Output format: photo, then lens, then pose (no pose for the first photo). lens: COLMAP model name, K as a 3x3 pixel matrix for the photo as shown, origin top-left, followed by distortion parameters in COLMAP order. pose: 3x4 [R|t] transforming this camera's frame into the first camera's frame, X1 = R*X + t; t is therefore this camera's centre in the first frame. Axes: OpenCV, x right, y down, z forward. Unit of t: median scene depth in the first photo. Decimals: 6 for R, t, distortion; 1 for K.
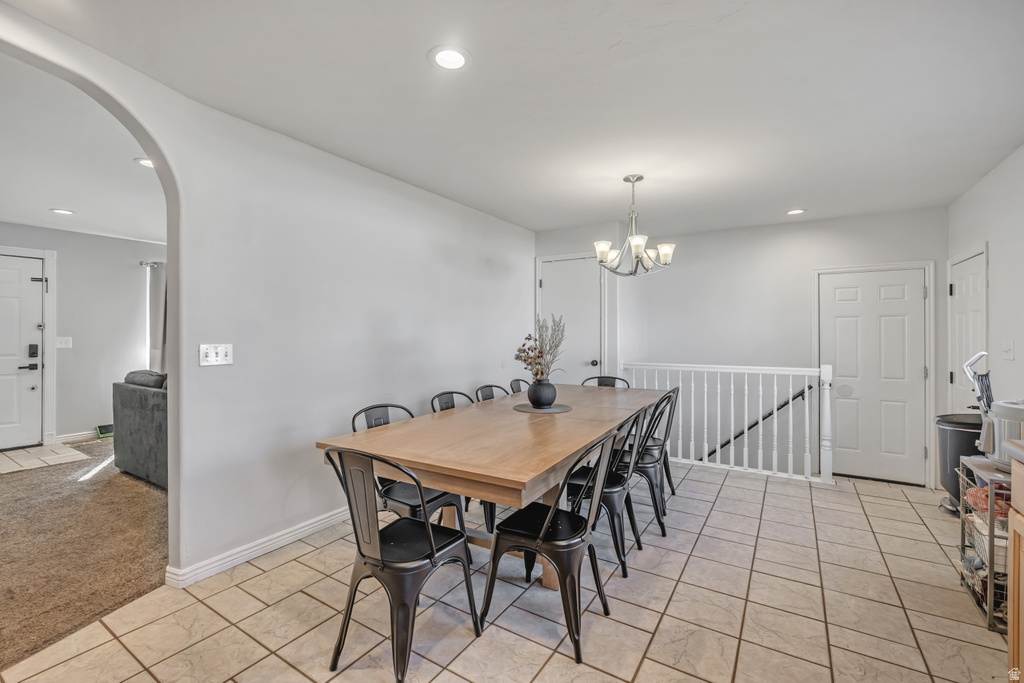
lens RADIAL K [[447.6, 0, 512.4], [0, 447.6, 333.7], [0, 0, 1]] dist [-0.011328, 0.002814]
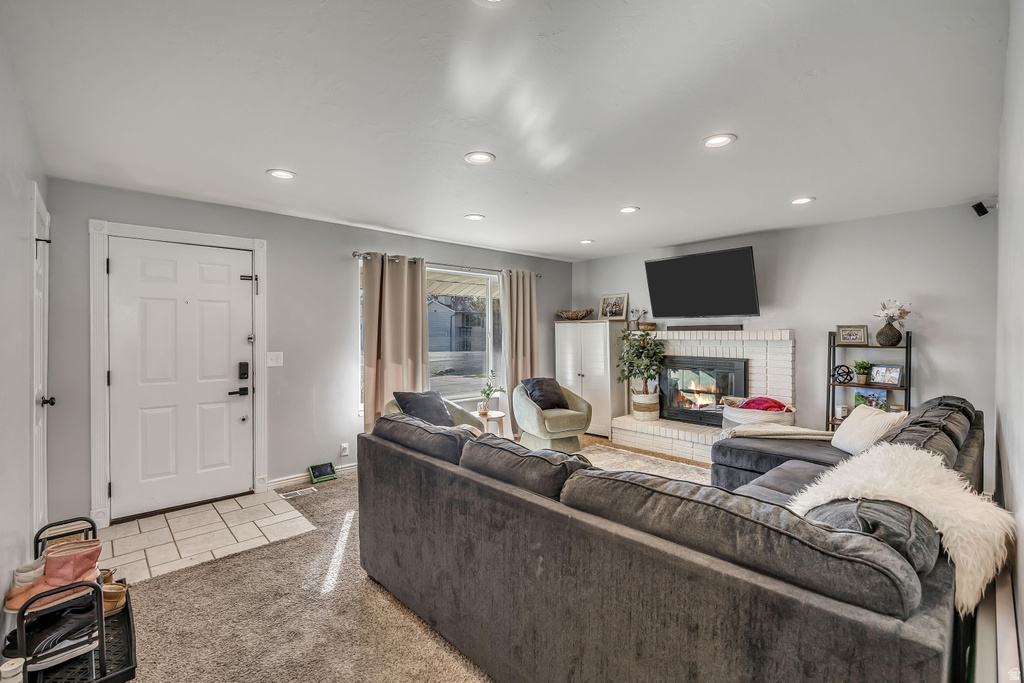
lens RADIAL K [[447.6, 0, 509.8], [0, 447.6, 335.9], [0, 0, 1]] dist [-0.011328, 0.002814]
pose [[0.968033, -0.001741, -0.250818, -0.436355], [0.003470, 0.999973, 0.006450, -0.024743], [0.250800, -0.007114, 0.968013, 0.365189]]
